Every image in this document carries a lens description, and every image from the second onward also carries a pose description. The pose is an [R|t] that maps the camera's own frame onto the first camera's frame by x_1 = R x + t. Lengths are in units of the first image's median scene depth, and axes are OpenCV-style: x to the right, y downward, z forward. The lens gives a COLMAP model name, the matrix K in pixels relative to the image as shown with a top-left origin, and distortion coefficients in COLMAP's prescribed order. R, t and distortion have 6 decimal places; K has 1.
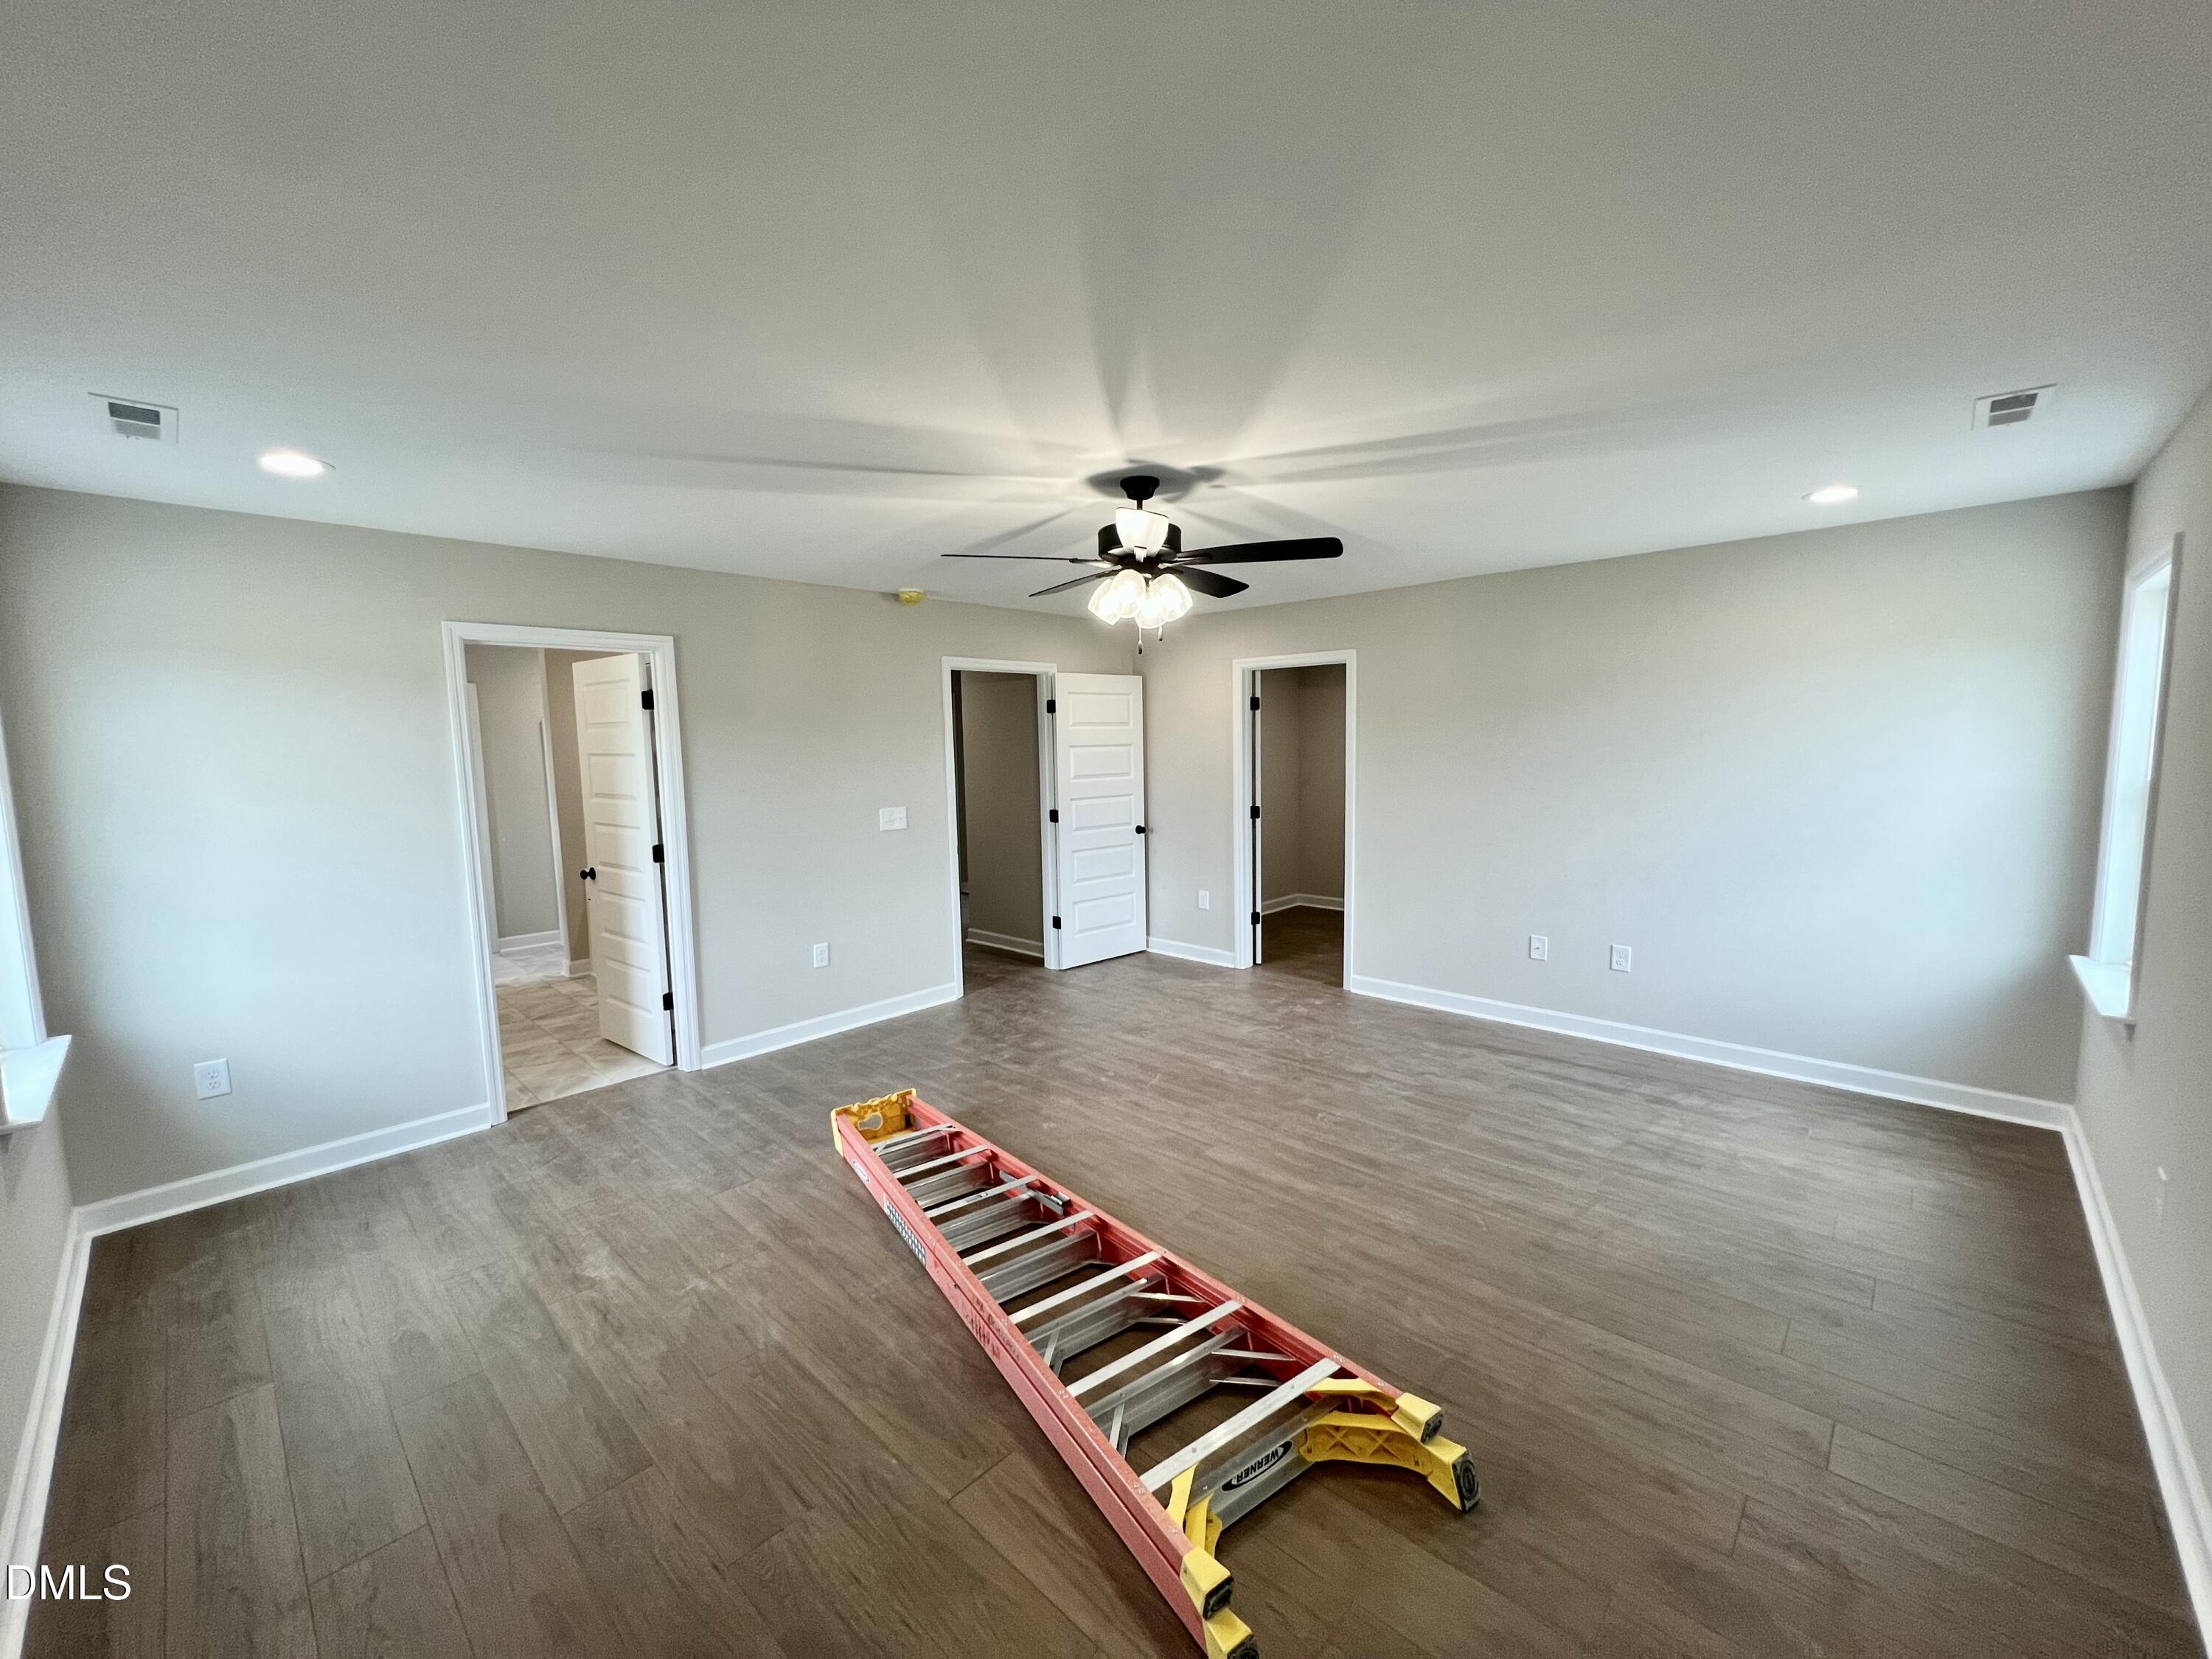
lens RADIAL K [[875.0, 0, 1106.0], [0, 875.0, 829.5], [0, 0, 1]] dist [0.017856, 0.000089]
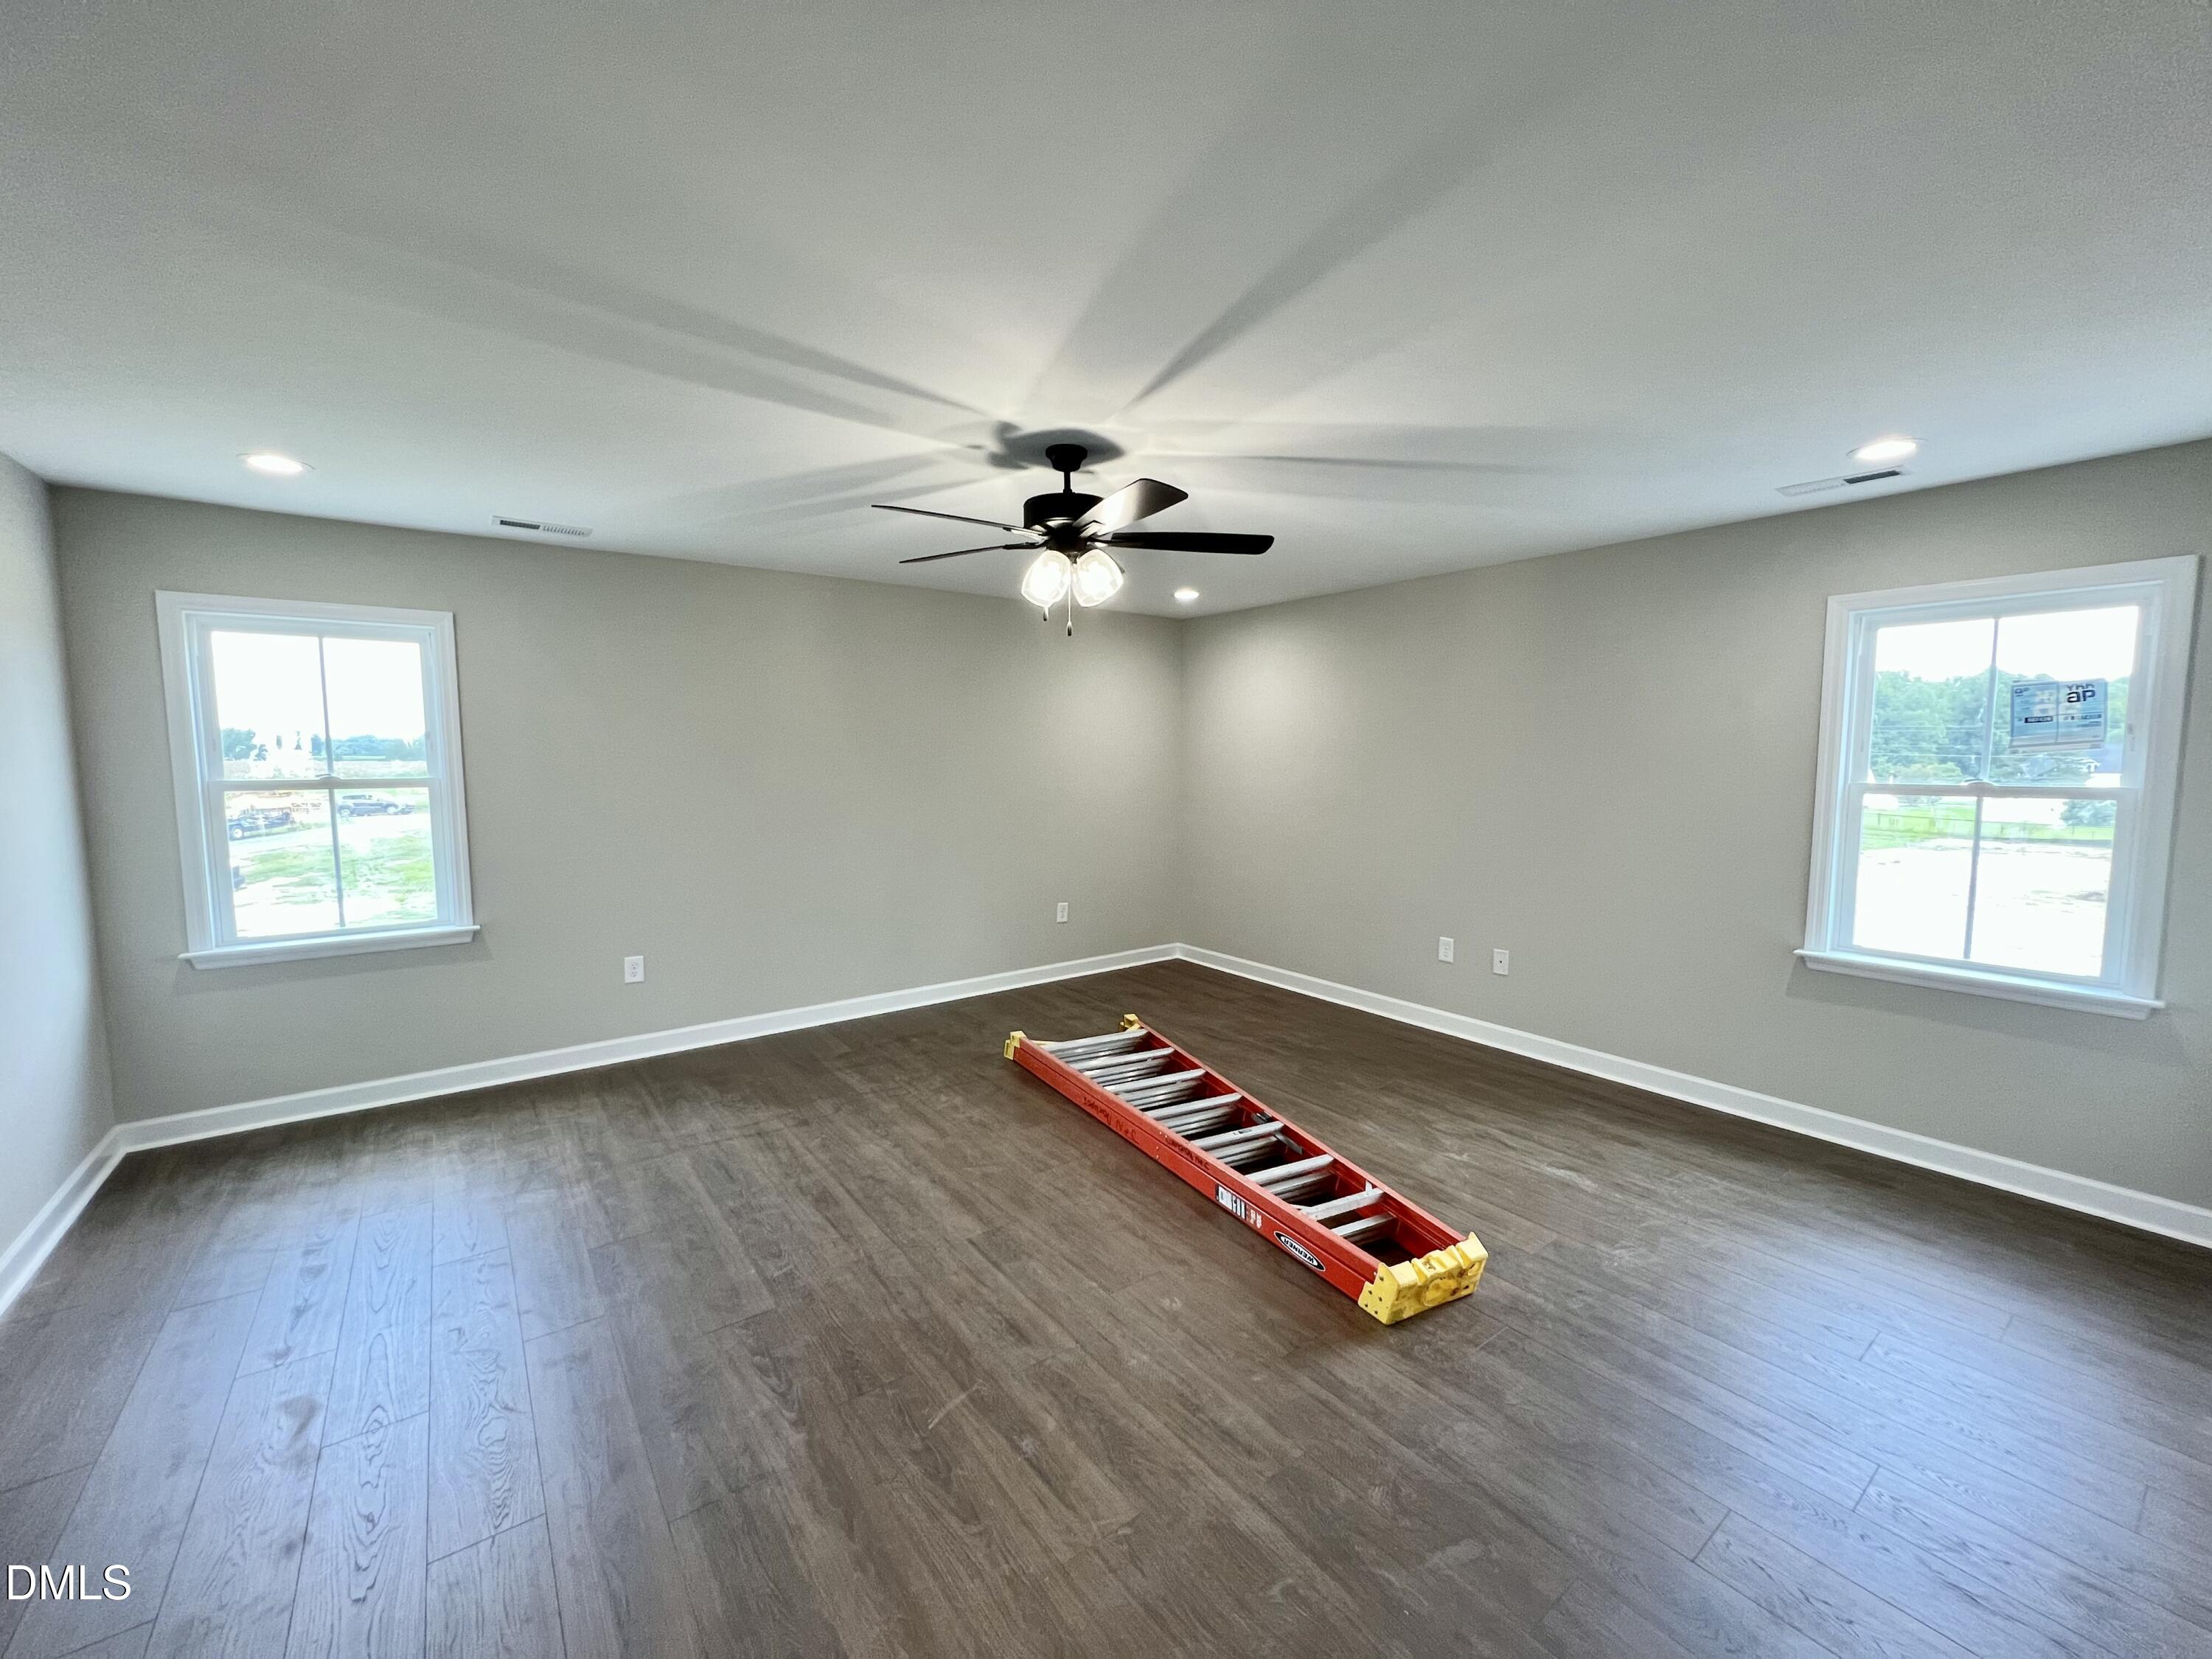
lens RADIAL K [[875.0, 0, 1106.0], [0, 875.0, 829.5], [0, 0, 1]] dist [0.017856, 0.000089]
pose [[-0.984922, 0.002607, 0.172981, -0.154086], [0.034967, 0.982249, 0.184295, -0.159930], [-0.169430, 0.187564, -0.967529, 1.850794]]
